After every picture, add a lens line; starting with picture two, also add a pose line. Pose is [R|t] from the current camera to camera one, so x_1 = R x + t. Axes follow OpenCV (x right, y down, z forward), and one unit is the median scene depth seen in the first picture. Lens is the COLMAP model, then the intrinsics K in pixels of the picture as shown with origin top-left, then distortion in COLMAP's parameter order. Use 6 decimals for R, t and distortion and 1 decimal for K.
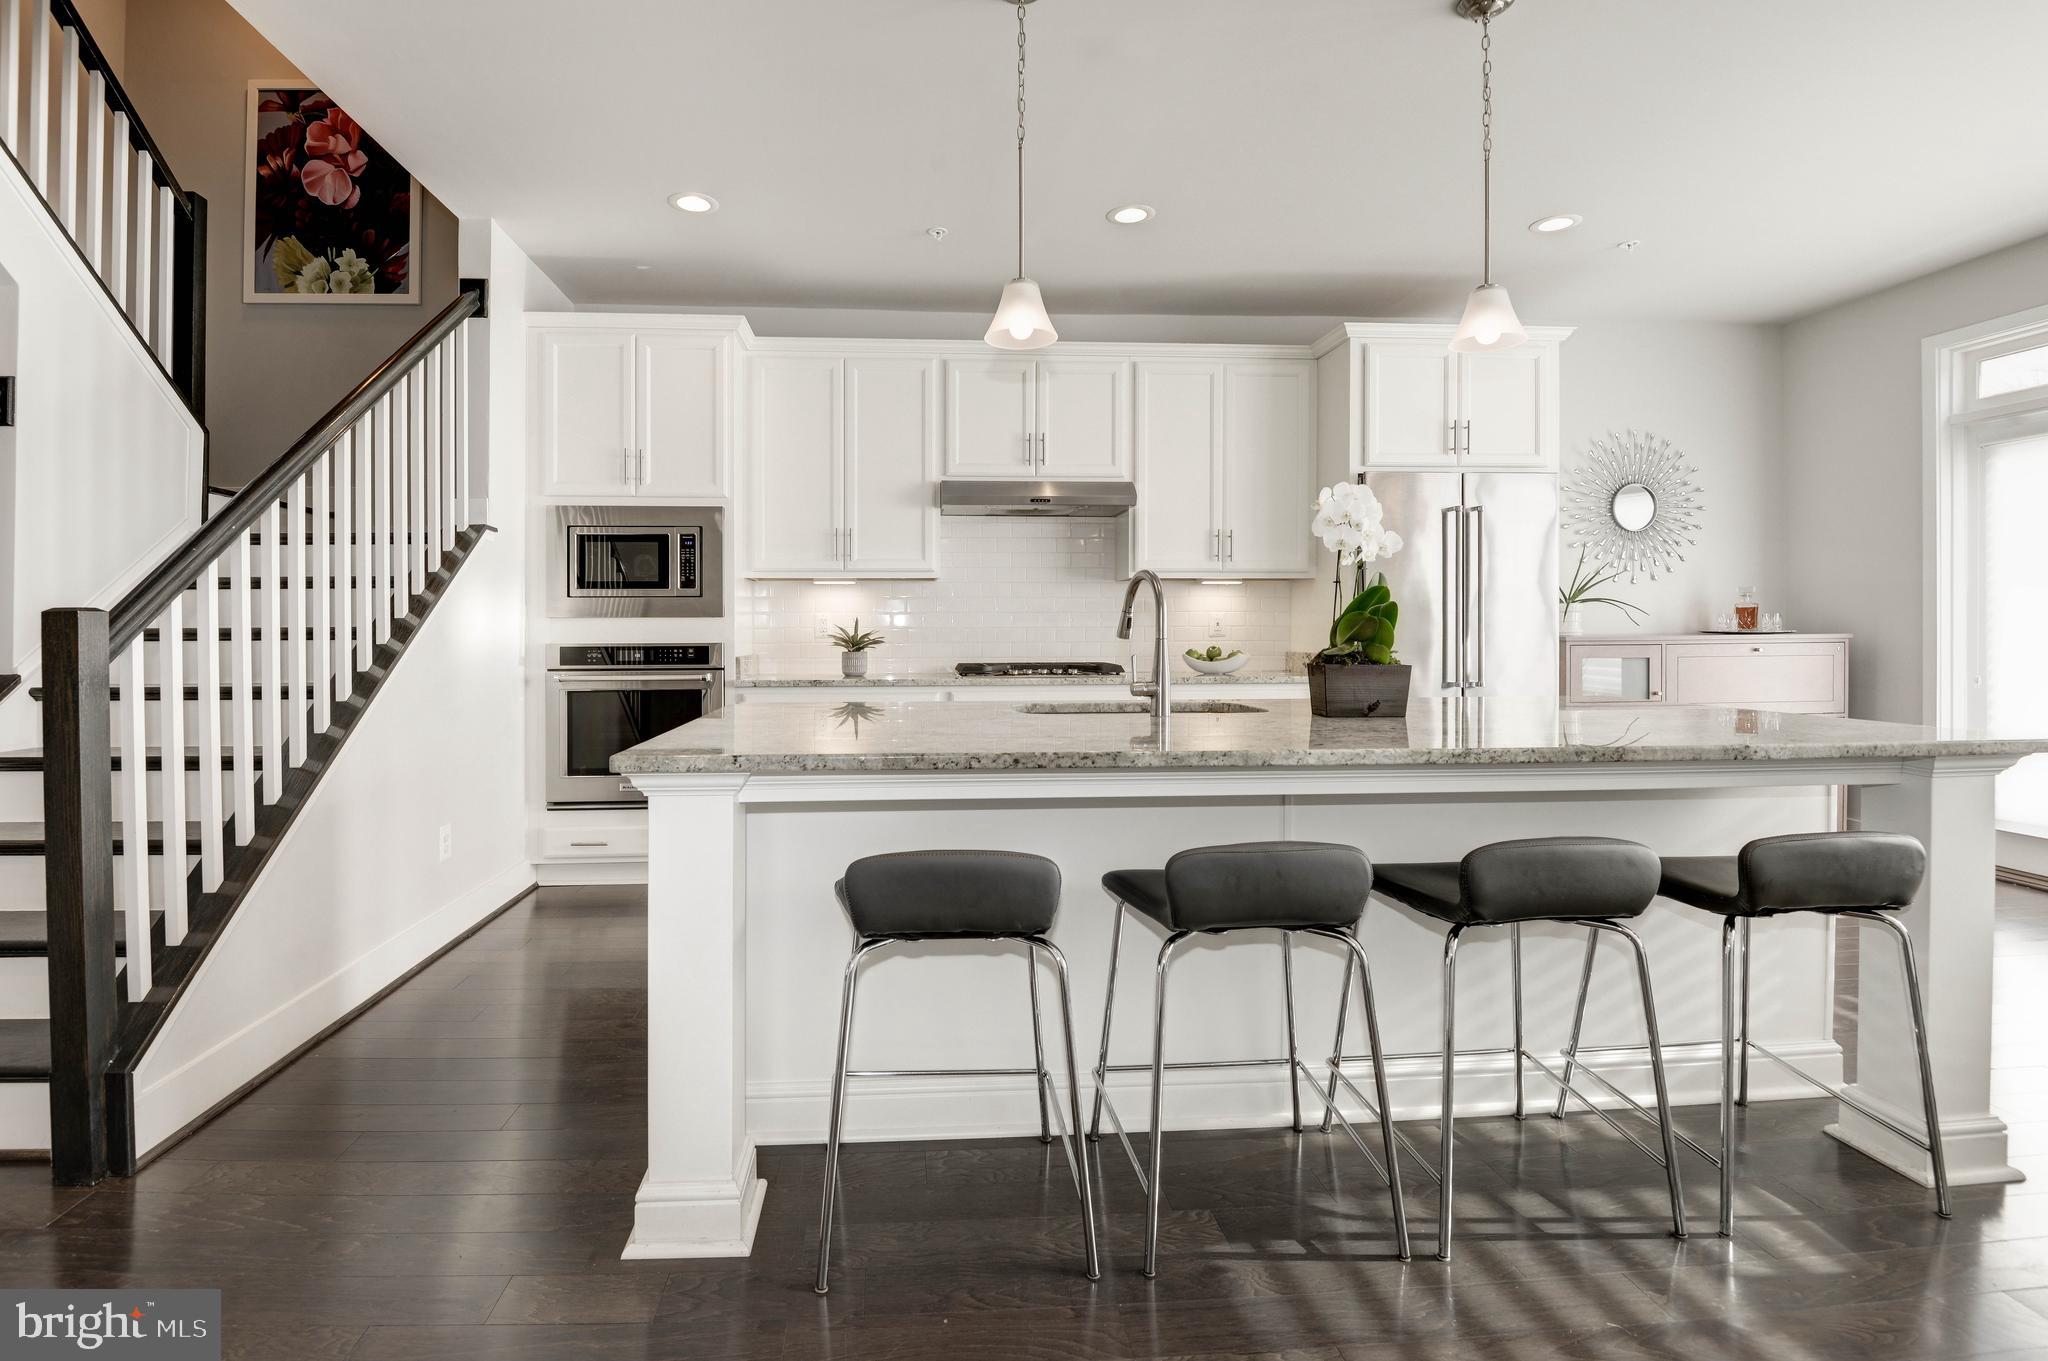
lens RADIAL K [[1015.5, 0, 1018.5], [0, 1015.5, 631.7], [0, 0, 1]] dist [-0.012437, -0.001157]
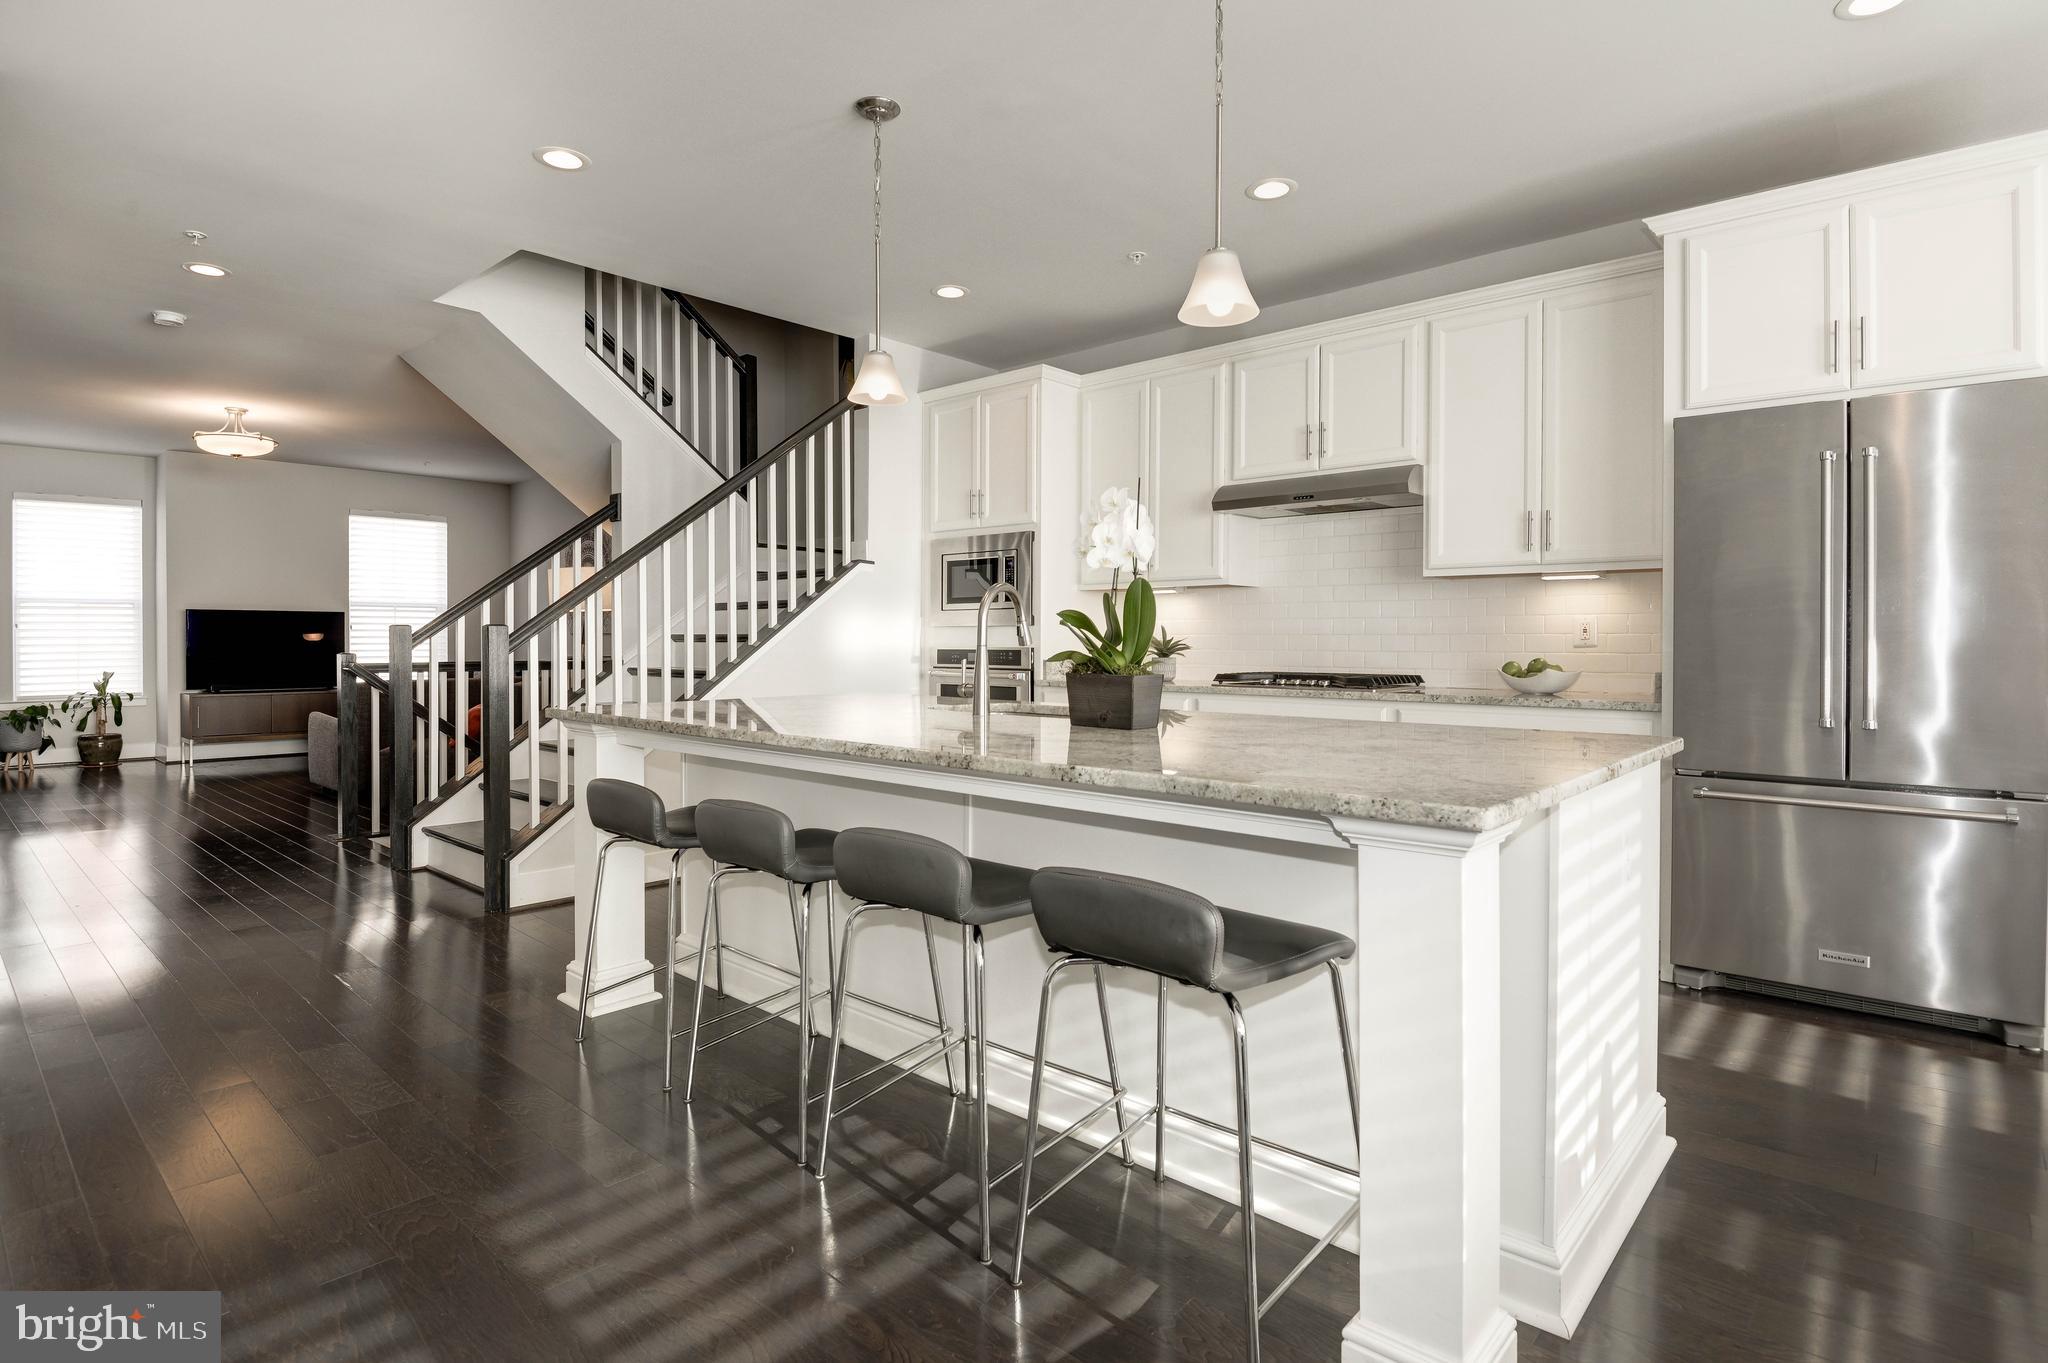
lens RADIAL K [[1051.4, 0, 1018.4], [0, 1051.4, 644.6], [0, 0, 1]] dist [-0.012814, -0.000574]
pose [[0.689378, 0.006783, -0.724370, 0.573417], [-0.004122, 0.999977, 0.005441, 0.000877], [0.724390, -0.000765, 0.689390, 0.159791]]
